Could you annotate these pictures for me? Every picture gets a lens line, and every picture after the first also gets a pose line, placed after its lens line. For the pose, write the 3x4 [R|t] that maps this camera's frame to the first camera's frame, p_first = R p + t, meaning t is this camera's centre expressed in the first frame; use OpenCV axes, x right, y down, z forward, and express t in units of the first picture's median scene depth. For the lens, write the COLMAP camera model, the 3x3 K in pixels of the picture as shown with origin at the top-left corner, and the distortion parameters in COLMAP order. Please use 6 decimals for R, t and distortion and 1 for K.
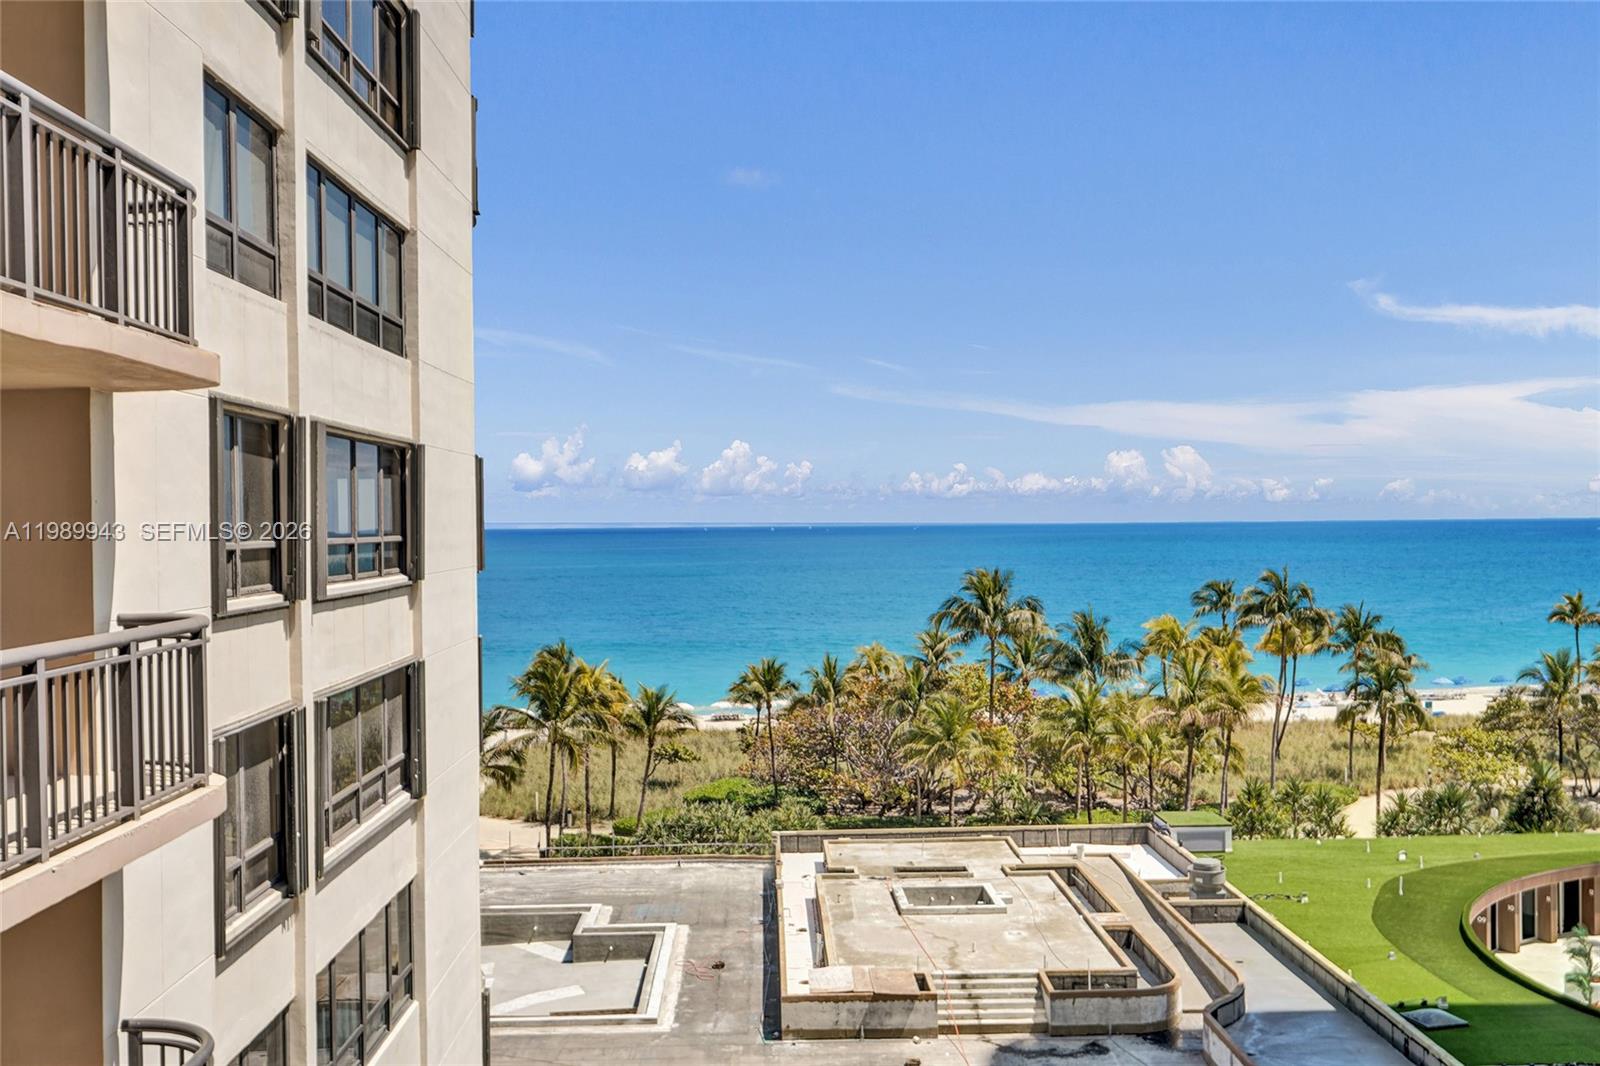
lens RADIAL K [[1570.8, 0, 799.2], [0, 1570.8, 529.6], [0, 0, 1]] dist [-0.011577, 0.000000]
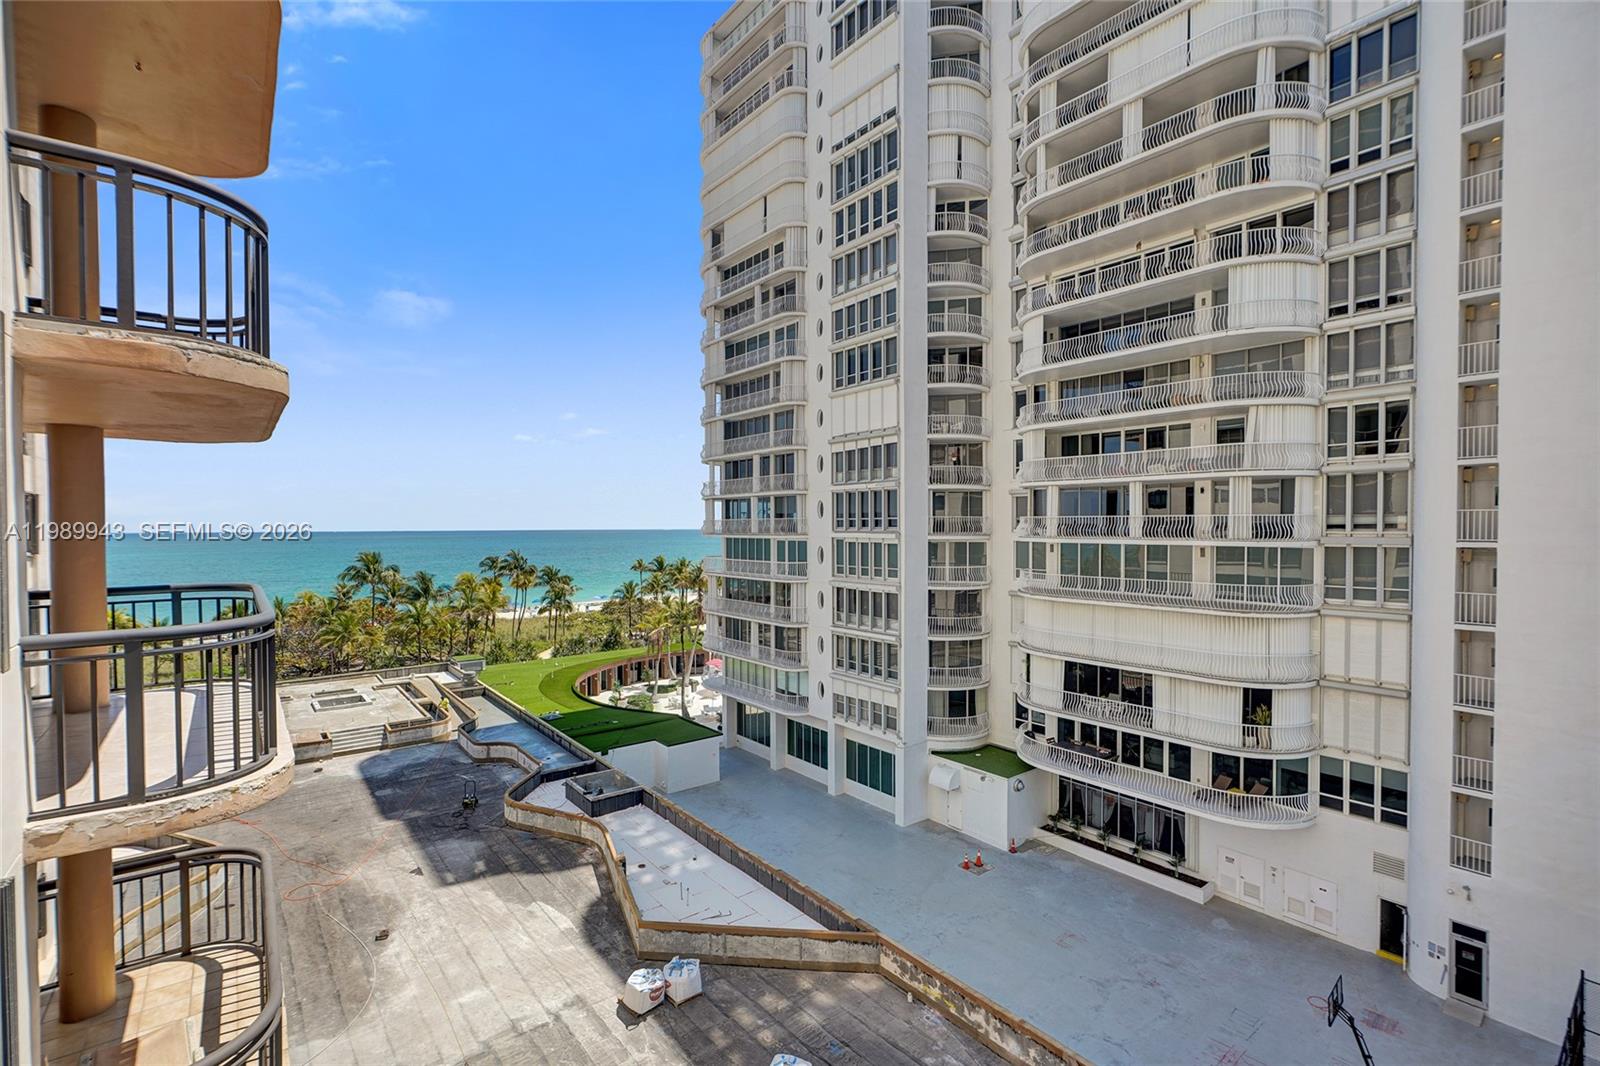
lens RADIAL K [[716.8, 0, 787.4], [0, 716.8, 534.8], [0, 0, 1]] dist [-0.013303, 0.005744]
pose [[0.806113, -0.000519, 0.591761, 0.004916], [-0.000147, 0.999999, 0.001078, 0.000862], [-0.591761, -0.000956, 0.806113, -0.110817]]
